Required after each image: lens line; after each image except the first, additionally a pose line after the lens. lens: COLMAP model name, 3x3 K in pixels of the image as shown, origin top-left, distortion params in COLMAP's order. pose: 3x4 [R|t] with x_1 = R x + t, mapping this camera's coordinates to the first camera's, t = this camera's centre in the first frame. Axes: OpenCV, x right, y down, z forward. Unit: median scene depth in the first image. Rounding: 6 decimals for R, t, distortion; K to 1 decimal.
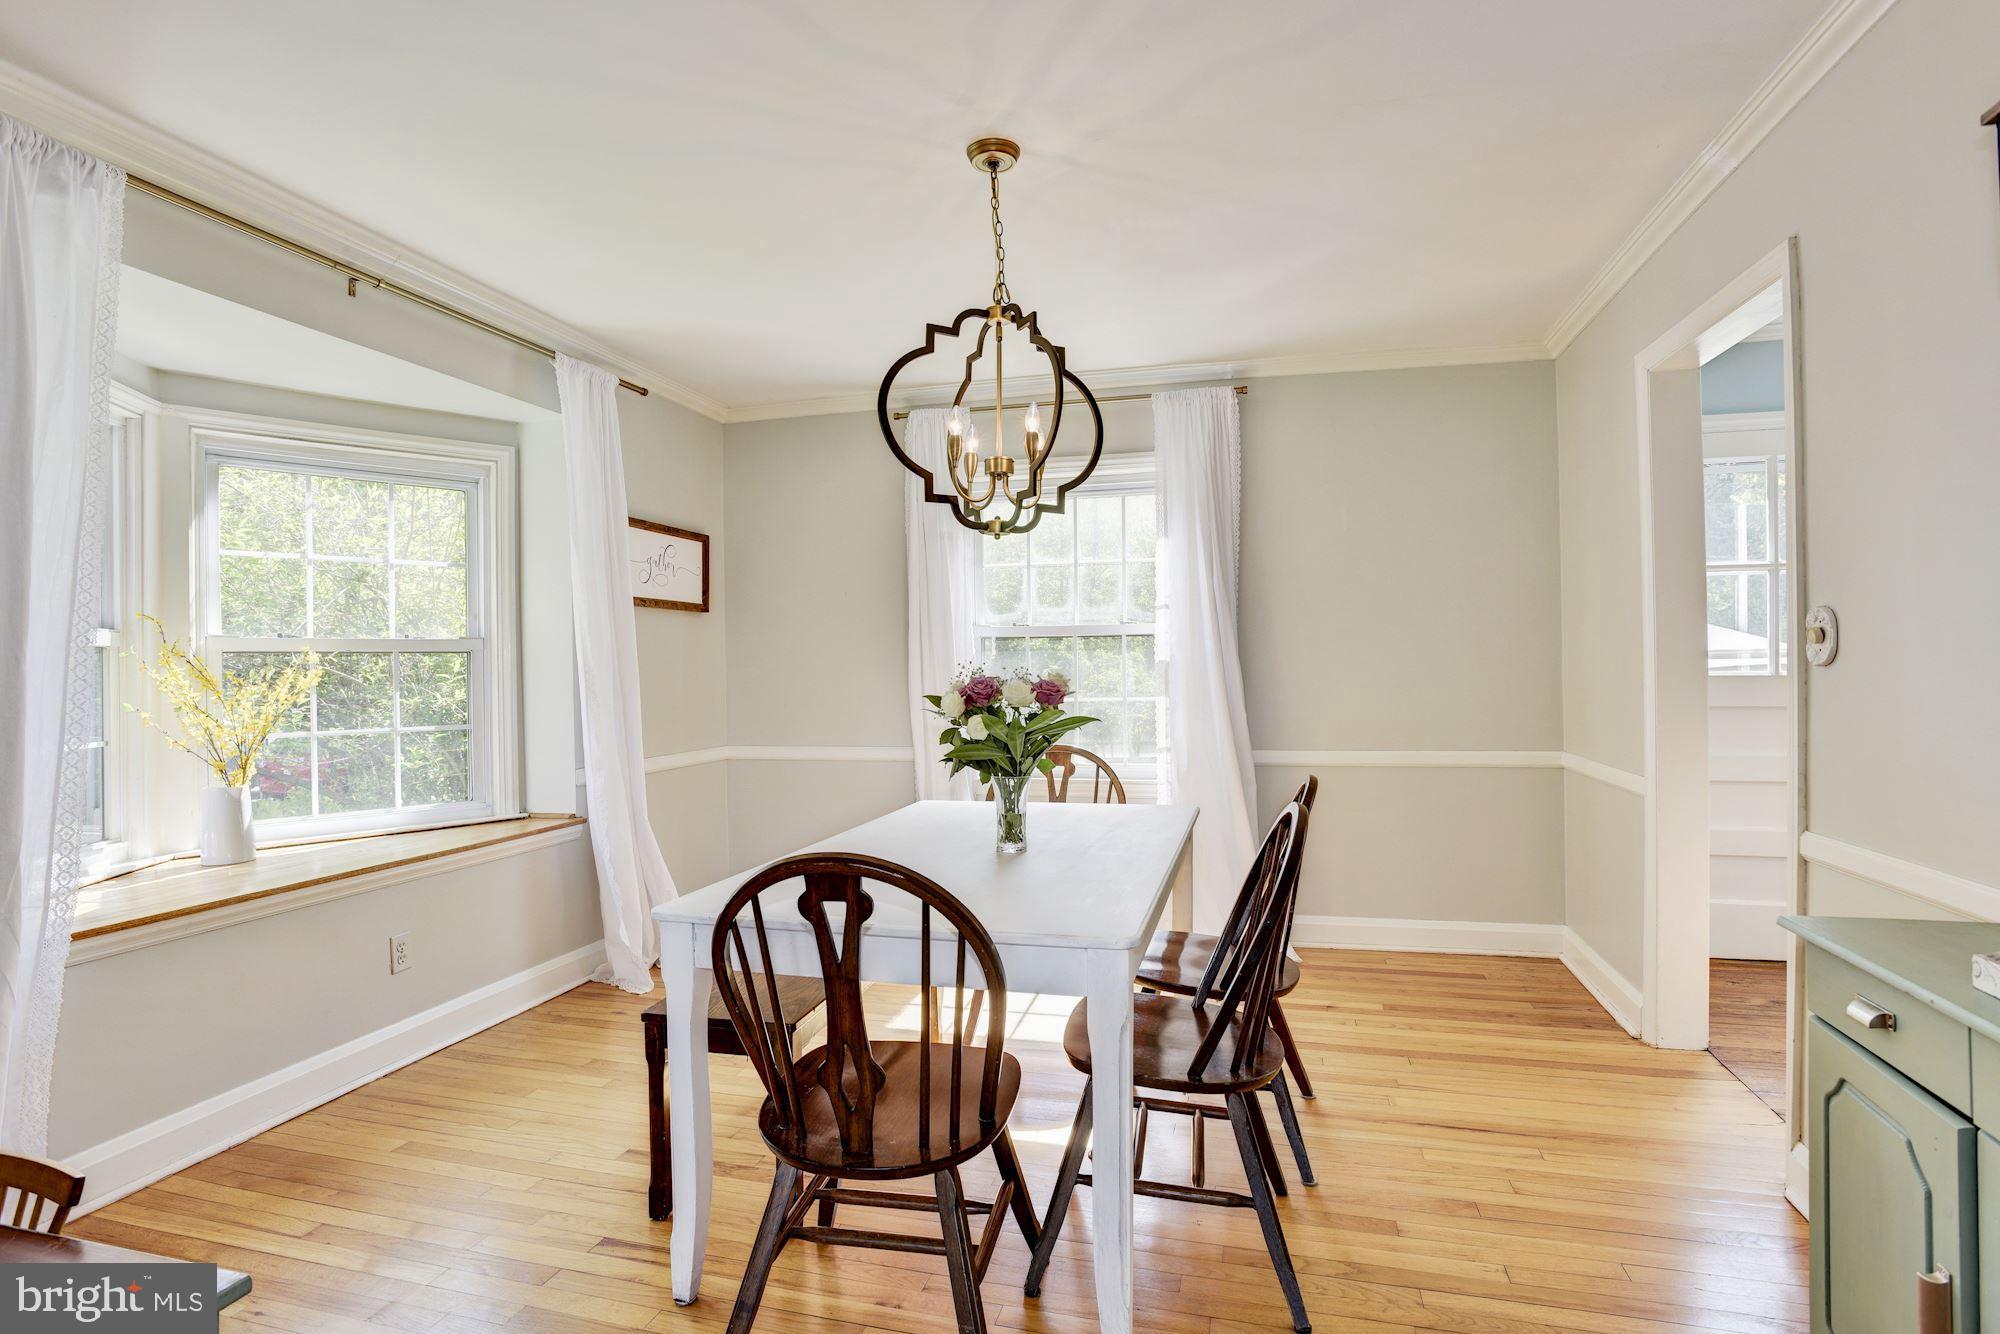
lens RADIAL K [[986.8, 0, 1012.1], [0, 986.8, 671.8], [0, 0, 1]] dist [-0.040465, 0.018808]
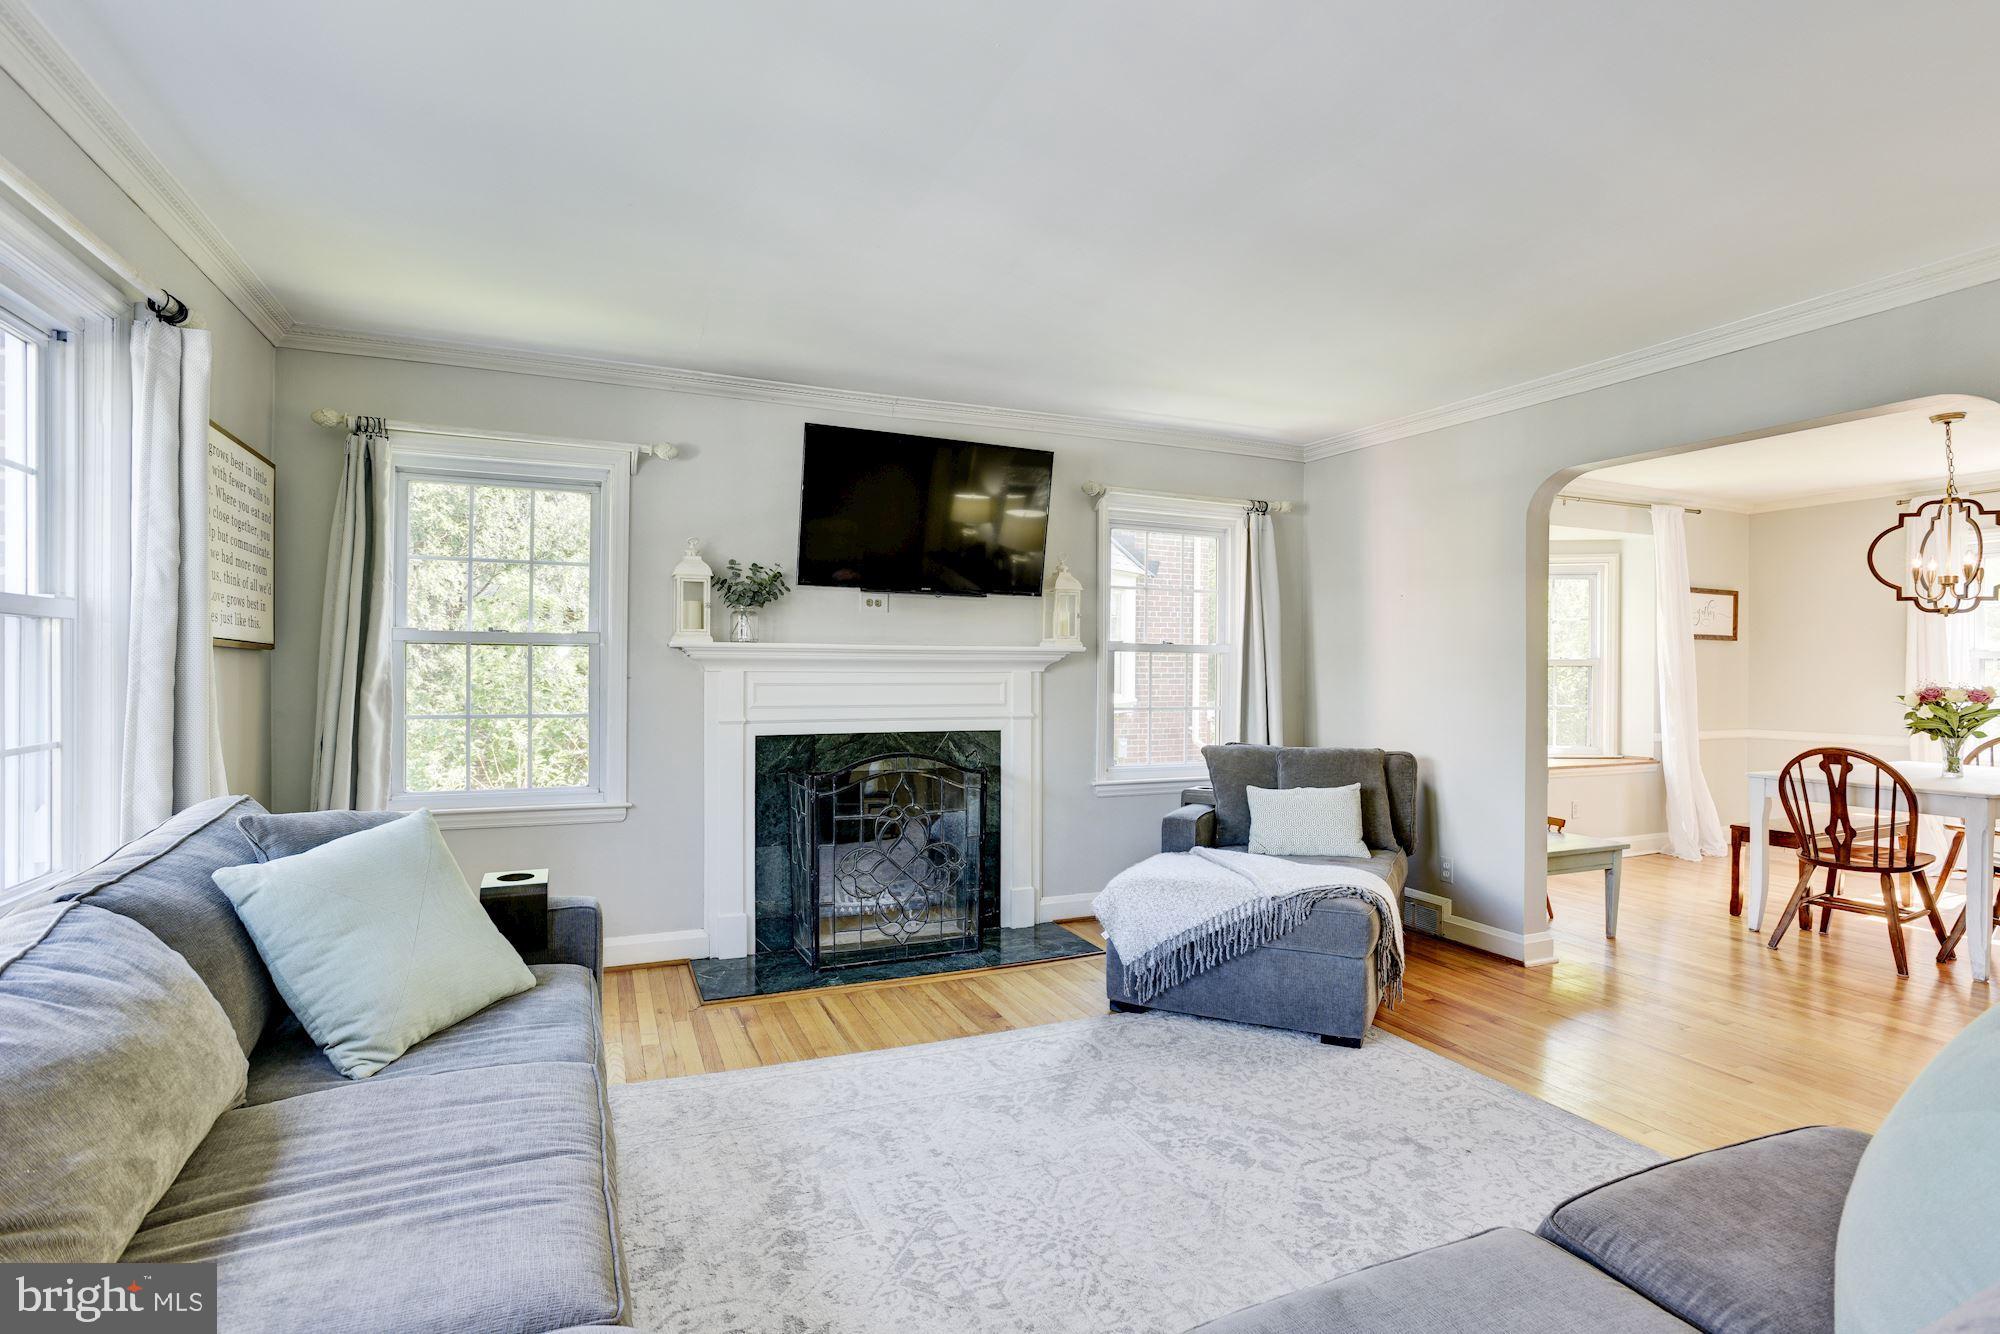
lens RADIAL K [[986.8, 0, 1012.1], [0, 986.8, 671.8], [0, 0, 1]] dist [-0.040465, 0.018808]
pose [[0.630113, 0.017067, -0.776316, 0.313716], [-0.017652, 0.999815, 0.007652, -0.007404], [0.776303, 0.008882, 0.630297, -1.685280]]
